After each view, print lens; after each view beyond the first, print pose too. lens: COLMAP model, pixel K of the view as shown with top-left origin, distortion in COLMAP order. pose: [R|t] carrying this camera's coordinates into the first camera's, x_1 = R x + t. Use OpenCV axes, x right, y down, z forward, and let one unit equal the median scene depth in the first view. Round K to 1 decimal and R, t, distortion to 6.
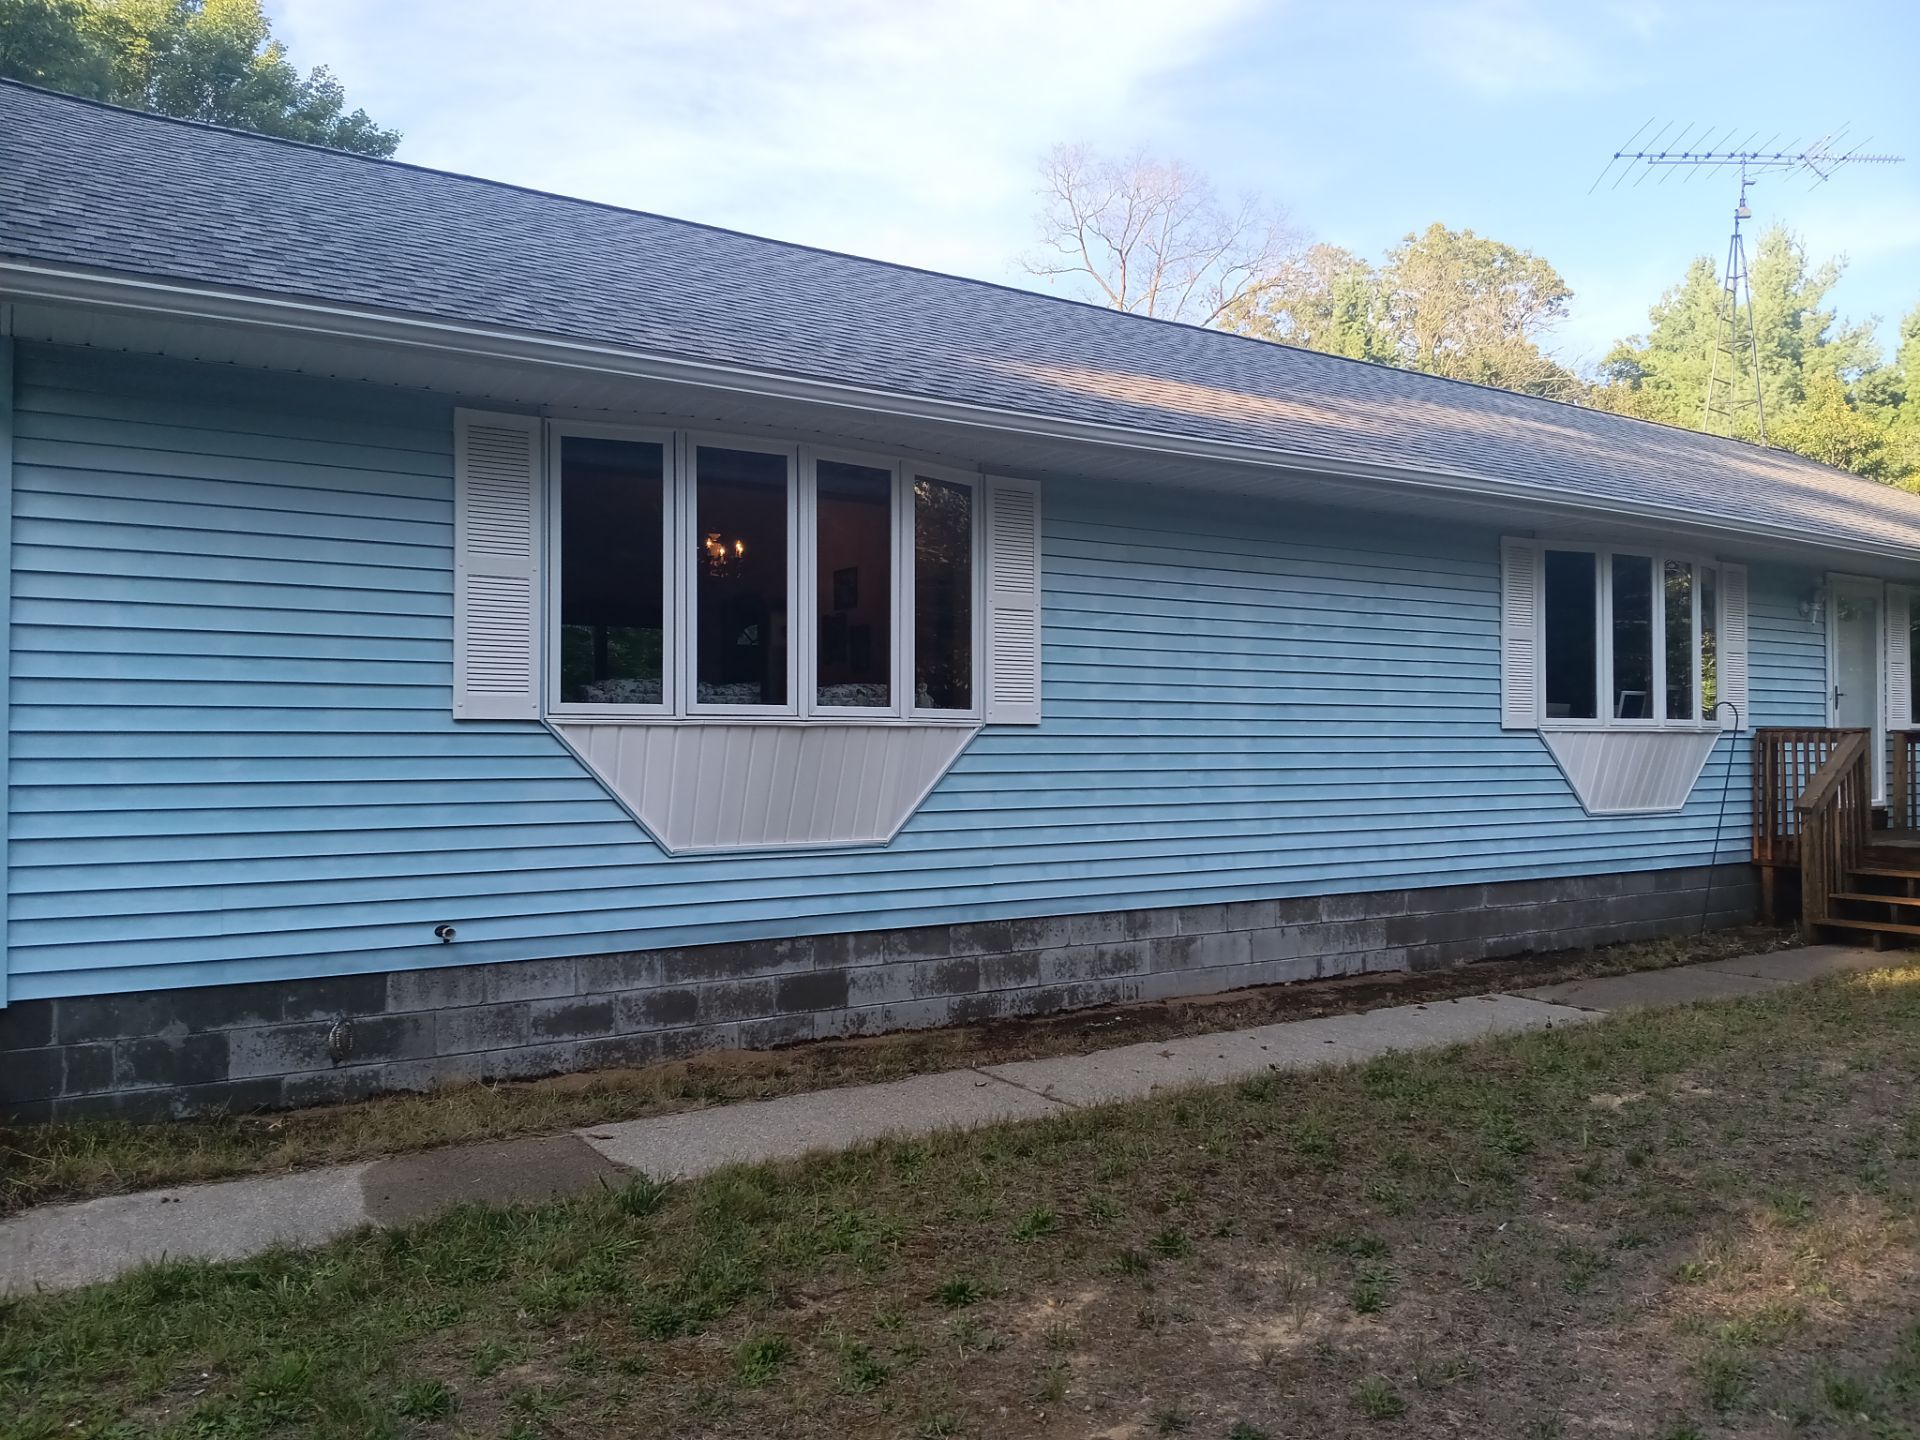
lens RADIAL K [[1443.1, 0, 960.0], [0, 1443.1, 720.0], [0, 0, 1]] dist [-0.009923, -0.000549]
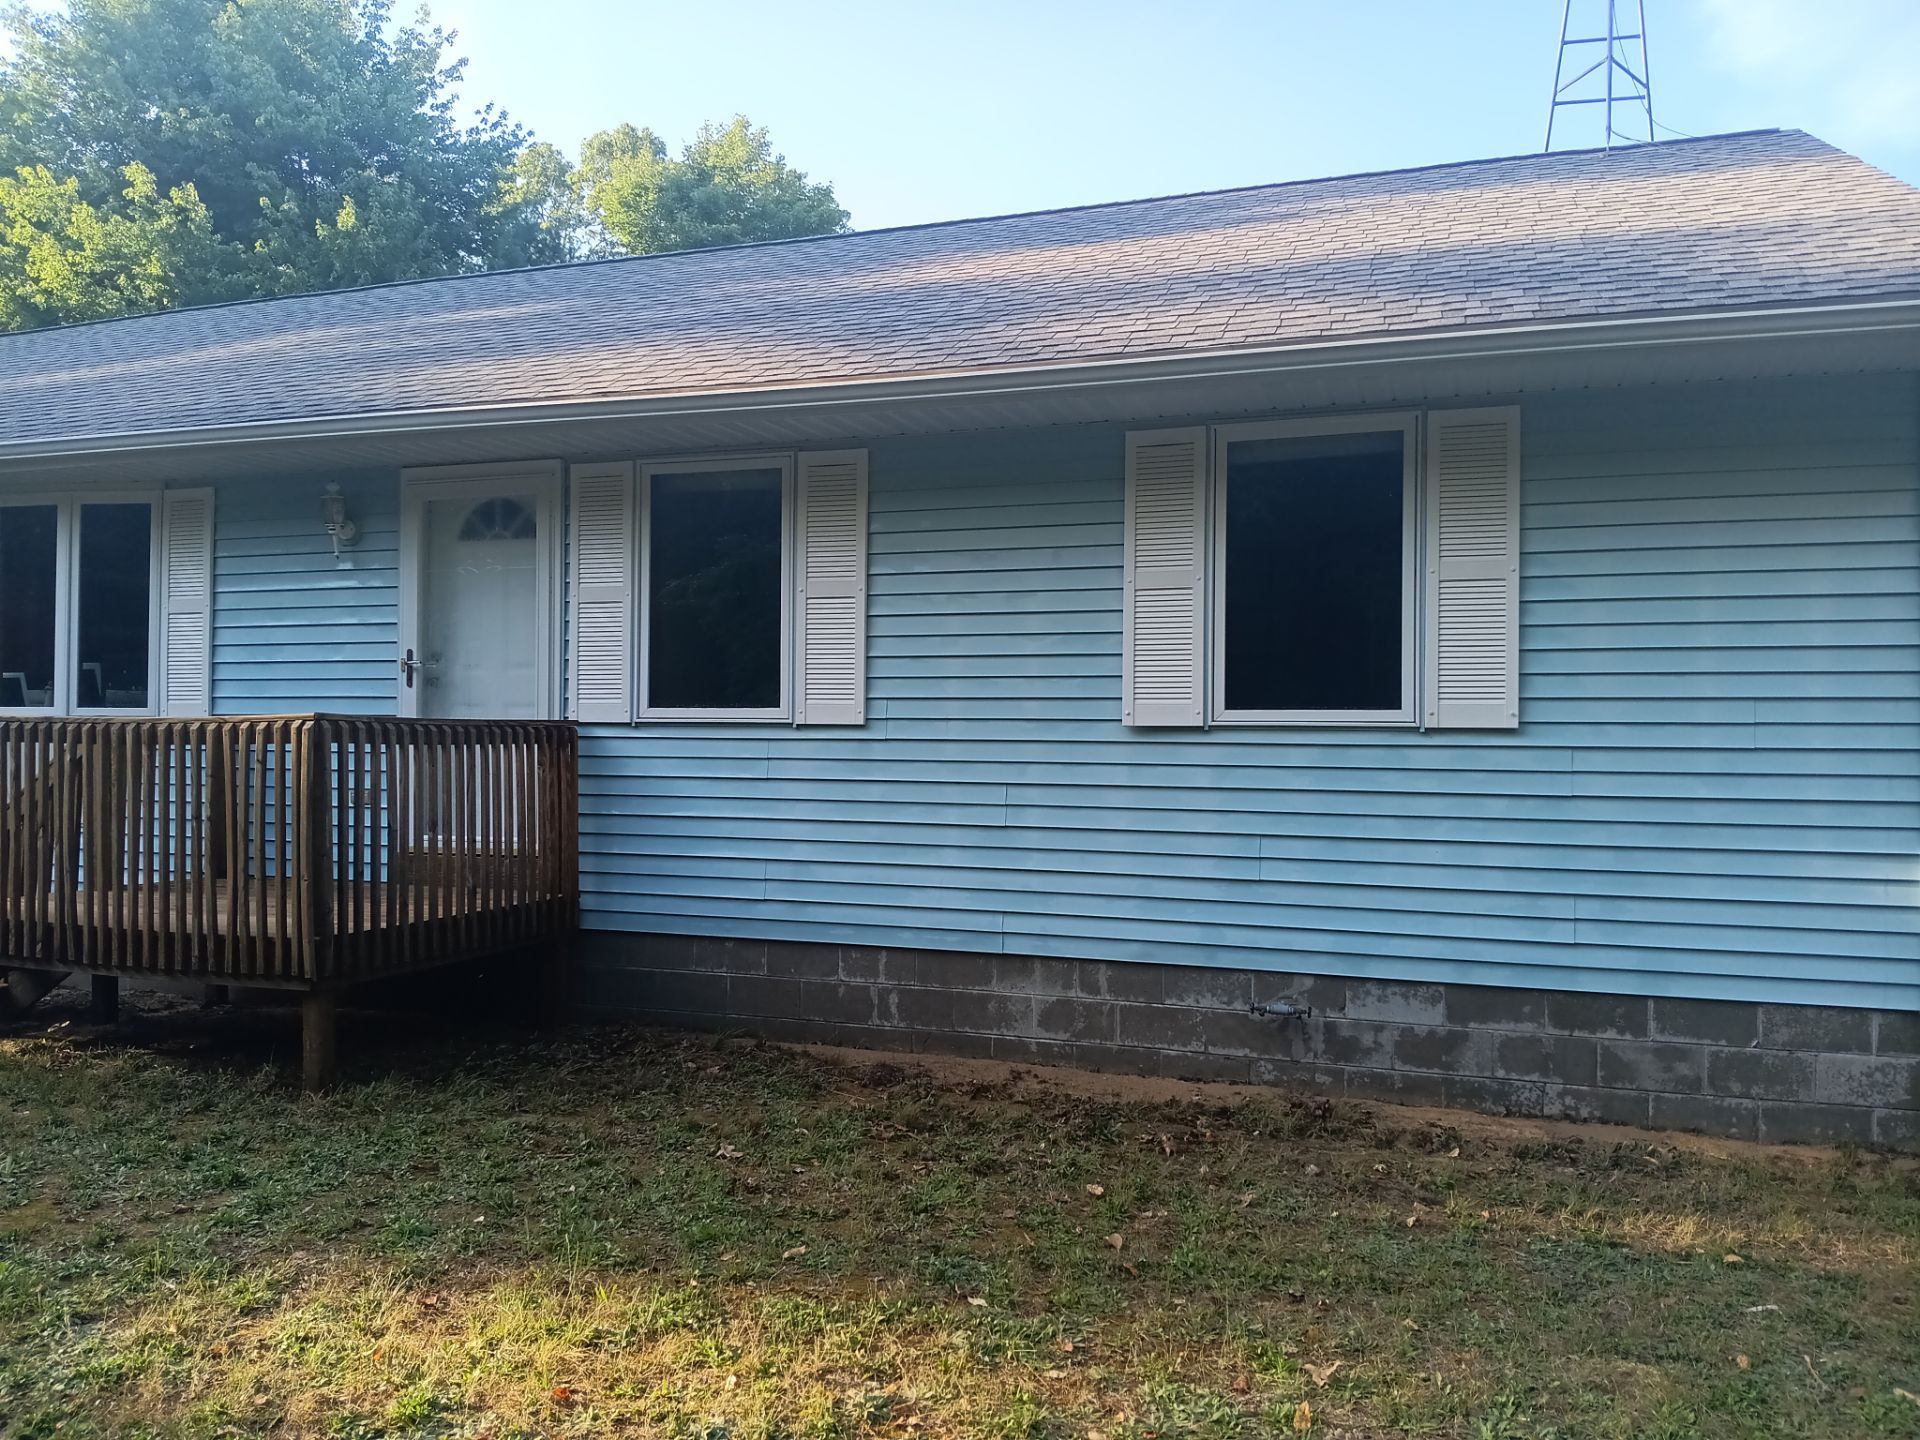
lens RADIAL K [[1426.1, 0, 960.0], [0, 1426.1, 720.0], [0, 0, 1]] dist [0.031465, 0.000324]
pose [[0.598013, -0.007212, -0.801454, 0.710166], [-0.000661, 0.999955, -0.009491, 0.007034], [0.801486, 0.006206, 0.597982, 0.463848]]
